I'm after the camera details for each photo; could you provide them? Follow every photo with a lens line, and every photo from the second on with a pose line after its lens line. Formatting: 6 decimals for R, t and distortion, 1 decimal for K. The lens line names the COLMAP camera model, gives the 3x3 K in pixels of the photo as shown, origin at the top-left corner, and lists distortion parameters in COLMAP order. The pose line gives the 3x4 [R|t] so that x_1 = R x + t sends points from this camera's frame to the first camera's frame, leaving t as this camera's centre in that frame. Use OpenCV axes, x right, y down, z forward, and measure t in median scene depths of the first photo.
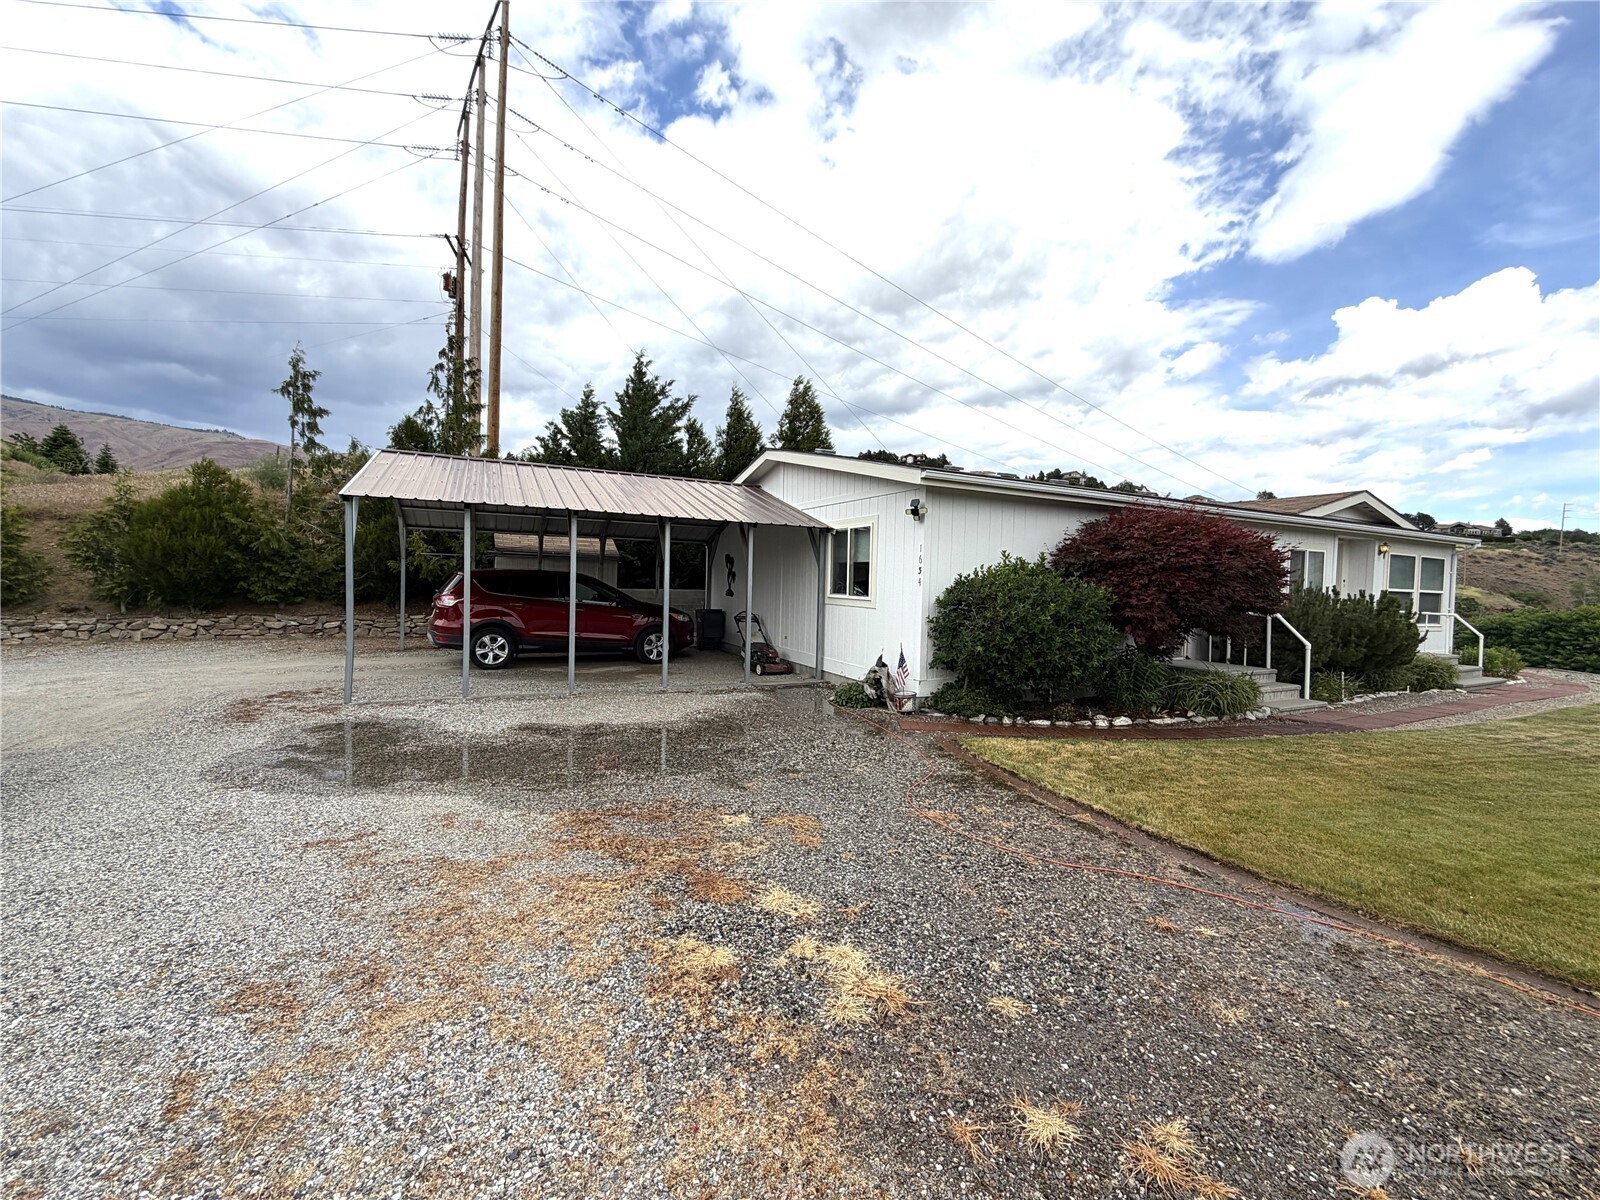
lens RADIAL K [[643.5, 0, 794.0], [0, 643.5, 581.9], [0, 0, 1]] dist [0.017649, -0.000038]
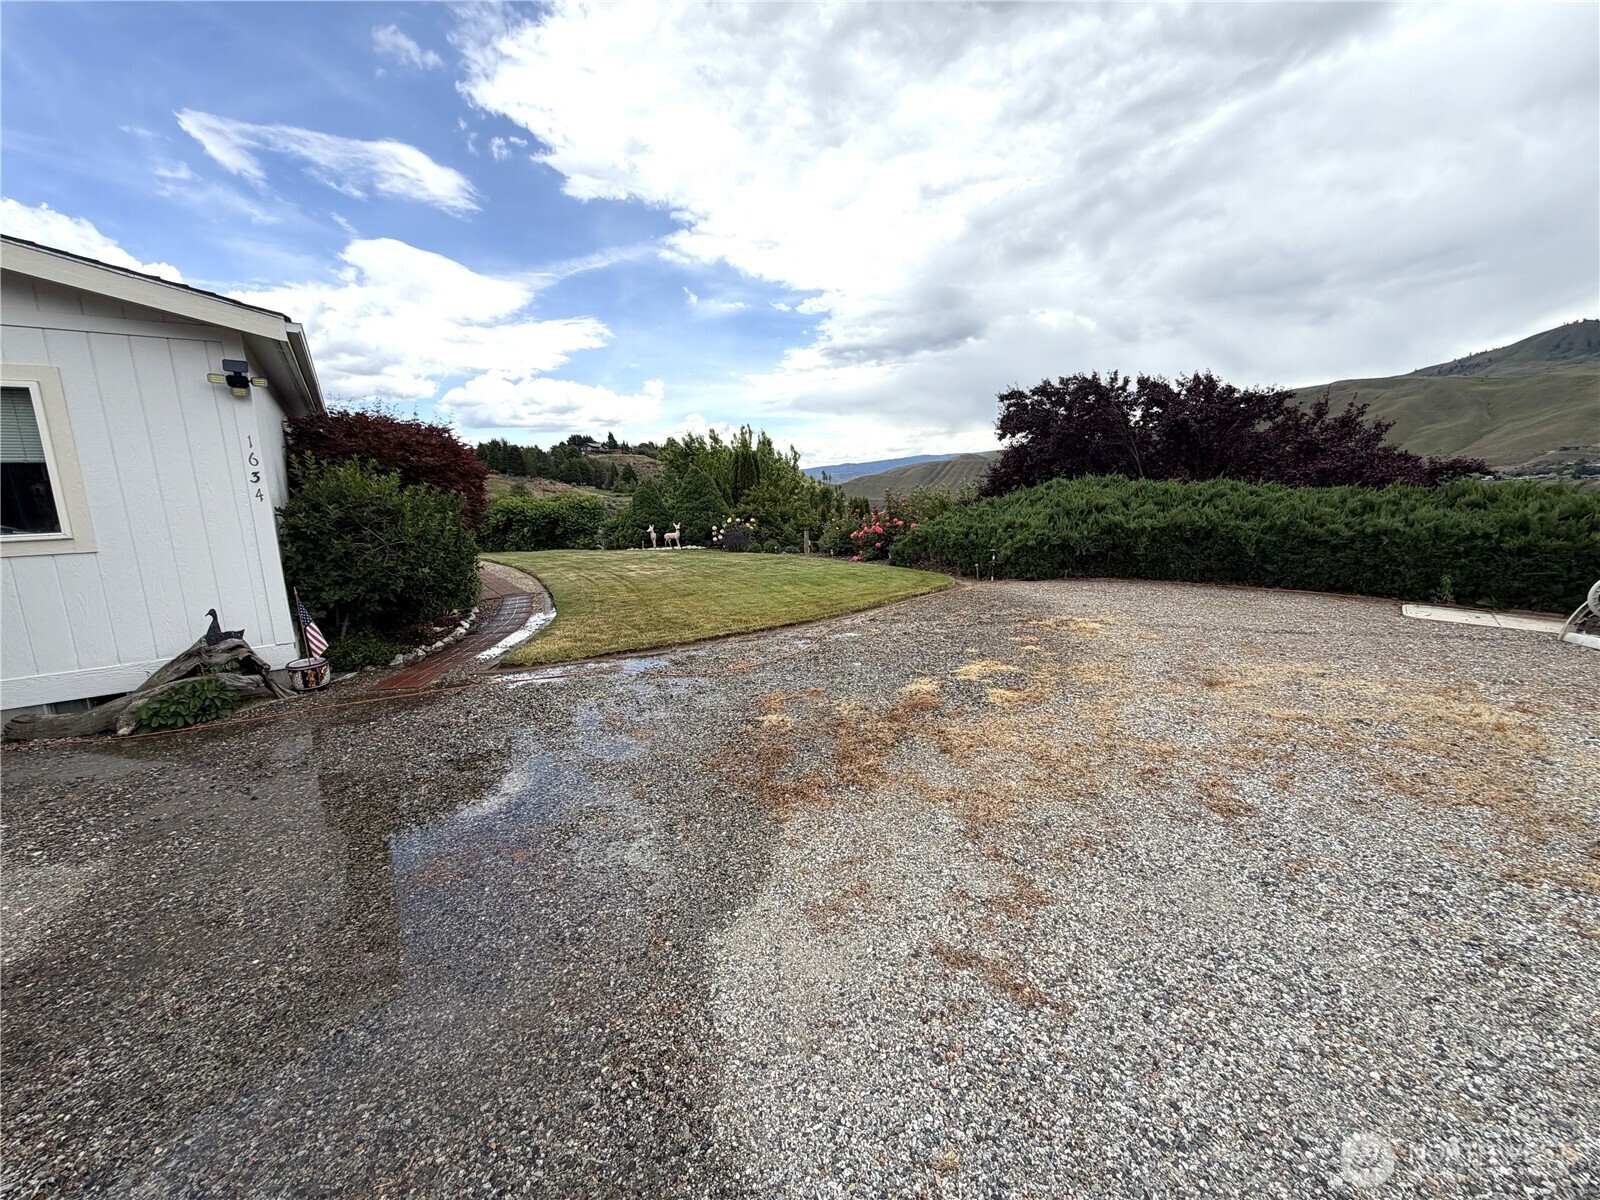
lens RADIAL K [[642.7, 0, 793.3], [0, 642.7, 600.3], [0, 0, 1]] dist [-0.003481, -0.000264]
pose [[-0.149728, -0.181194, 0.971983, -0.521020], [0.038837, 0.981228, 0.188900, 0.003696], [-0.987964, 0.066032, -0.139881, 0.563358]]
